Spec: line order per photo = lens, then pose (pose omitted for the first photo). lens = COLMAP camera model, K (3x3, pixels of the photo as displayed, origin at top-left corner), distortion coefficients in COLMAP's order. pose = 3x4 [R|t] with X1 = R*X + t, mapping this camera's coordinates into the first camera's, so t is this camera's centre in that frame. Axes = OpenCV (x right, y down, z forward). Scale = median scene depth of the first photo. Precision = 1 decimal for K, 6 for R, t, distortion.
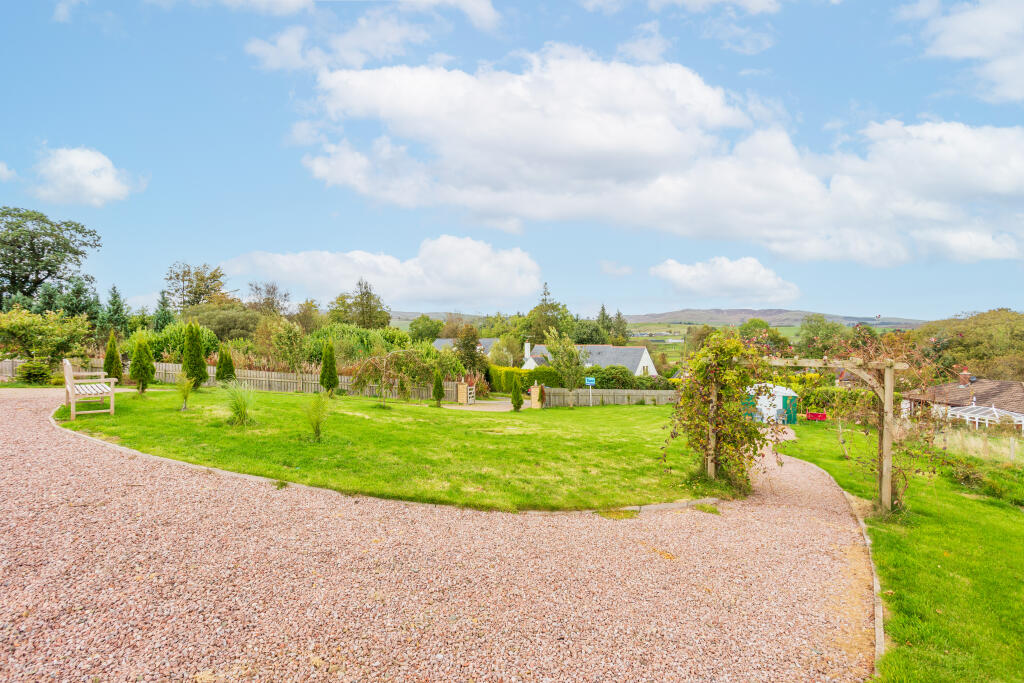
lens RADIAL K [[501.6, 0, 512.4], [0, 501.6, 334.7], [0, 0, 1]] dist [-0.015809, 0.001793]
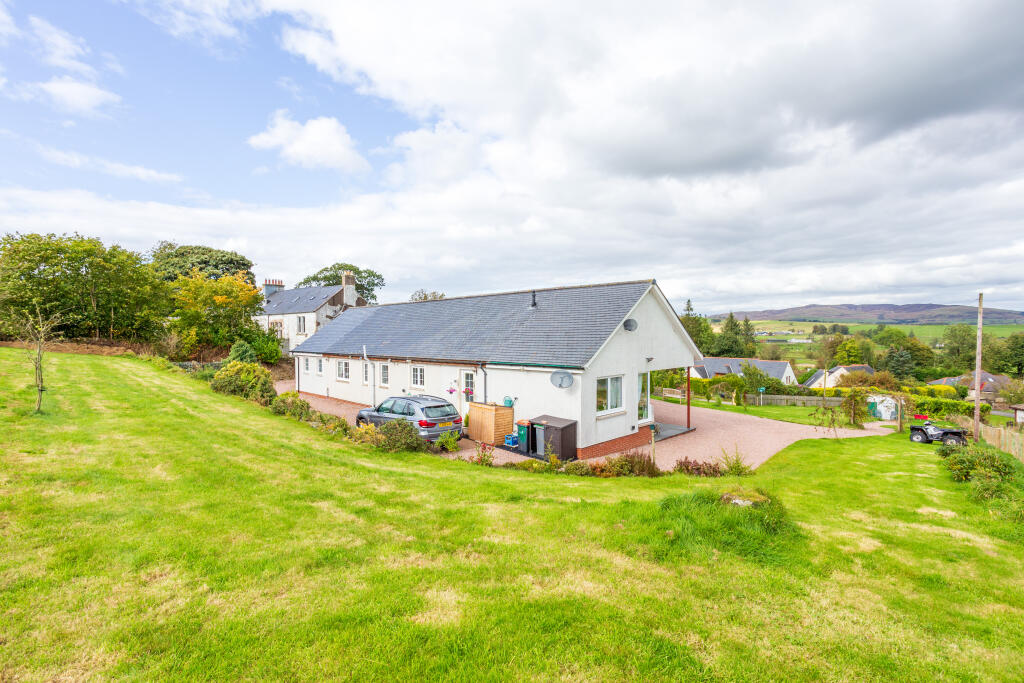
lens RADIAL K [[501.6, 0, 510.6], [0, 501.6, 343.3], [0, 0, 1]] dist [-0.015809, 0.001793]
pose [[0.978266, 0.010486, -0.207088, -0.187229], [-0.005846, 0.999718, 0.023005, -0.053529], [0.207271, -0.021294, 0.978052, -0.441984]]
